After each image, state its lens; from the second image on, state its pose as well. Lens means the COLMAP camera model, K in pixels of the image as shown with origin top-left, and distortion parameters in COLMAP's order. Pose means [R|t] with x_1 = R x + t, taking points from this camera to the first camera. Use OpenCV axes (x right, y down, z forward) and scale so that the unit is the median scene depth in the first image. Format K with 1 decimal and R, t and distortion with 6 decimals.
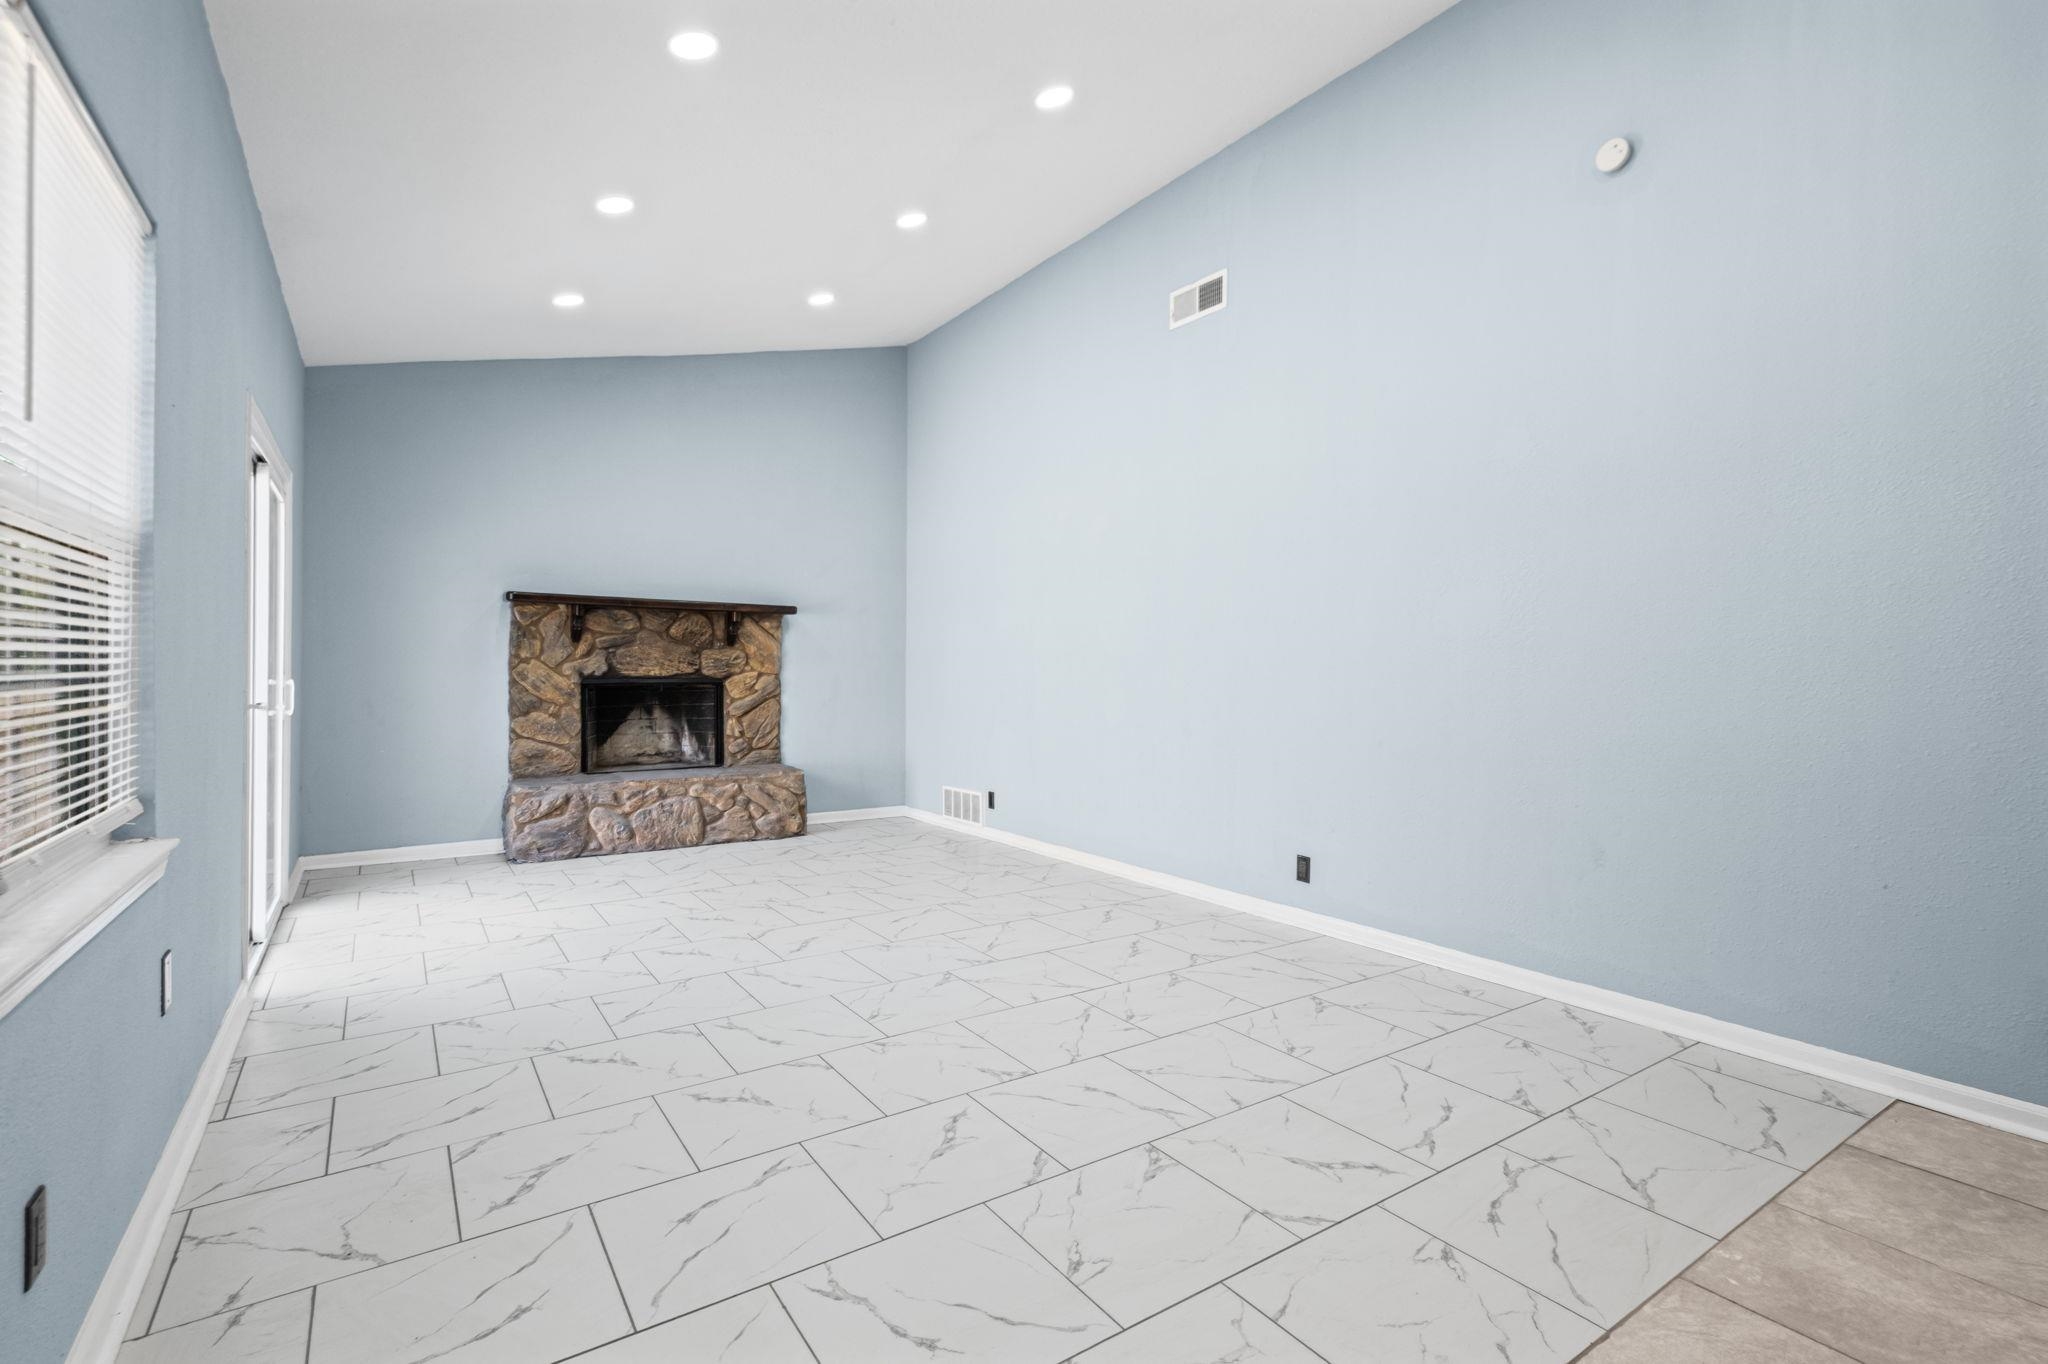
lens RADIAL K [[909.6, 0, 995.8], [0, 909.6, 669.6], [0, 0, 1]] dist [0.009510, -0.005485]
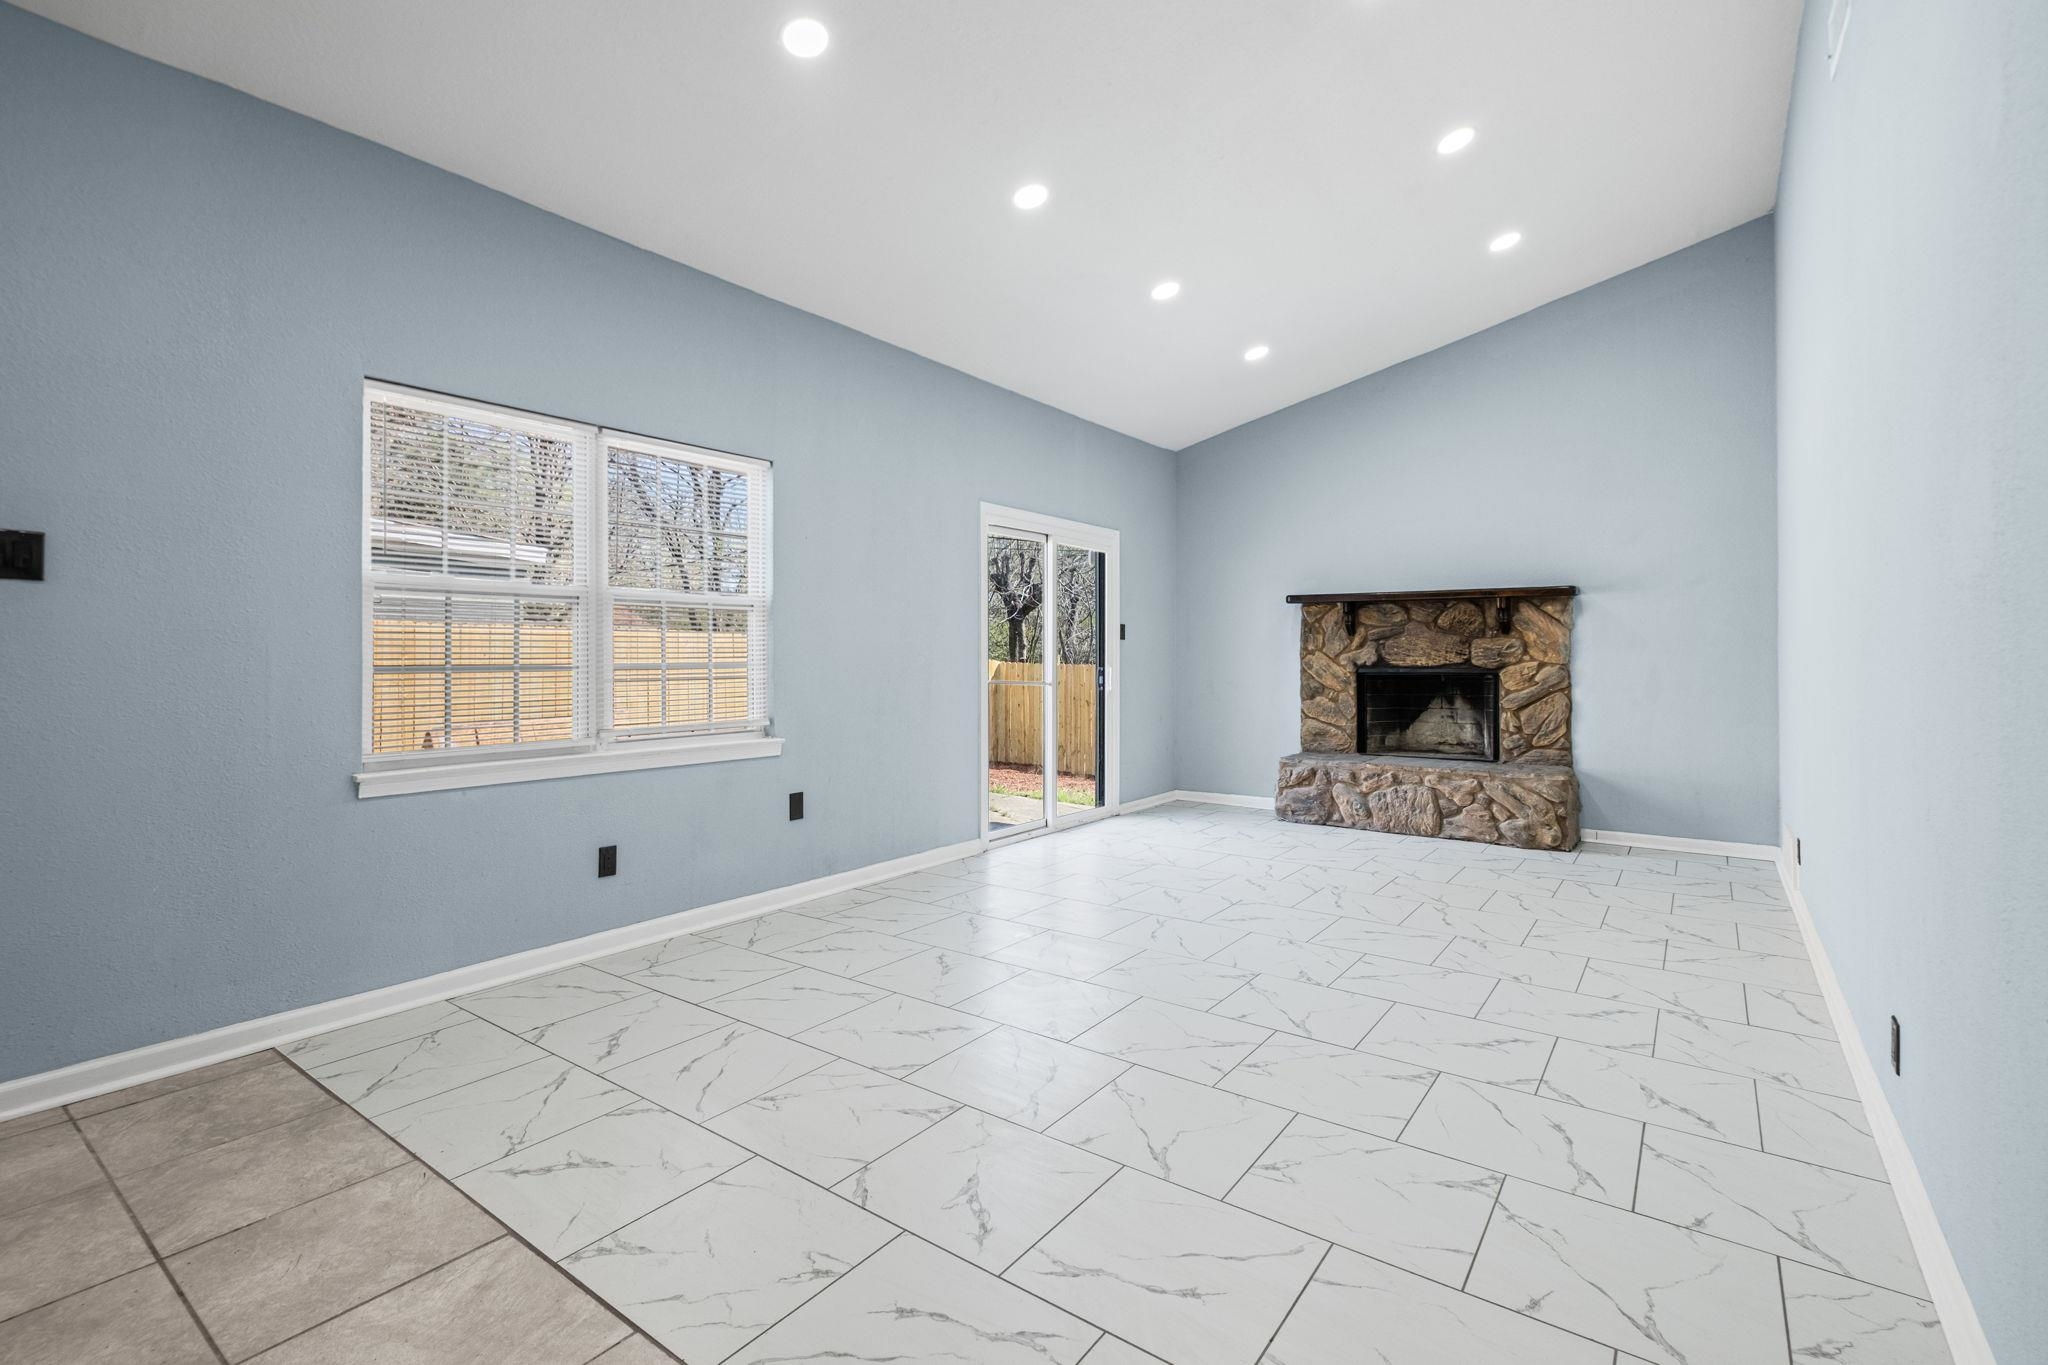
lens RADIAL K [[909.6, 0, 1081.0], [0, 909.6, 652.0], [0, 0, 1]] dist [0.009510, -0.005485]
pose [[0.381166, -0.011565, -0.924434, 0.448759], [0.003436, 0.999933, -0.011092, 0.001463], [0.924500, 0.001052, 0.381180, 0.267706]]
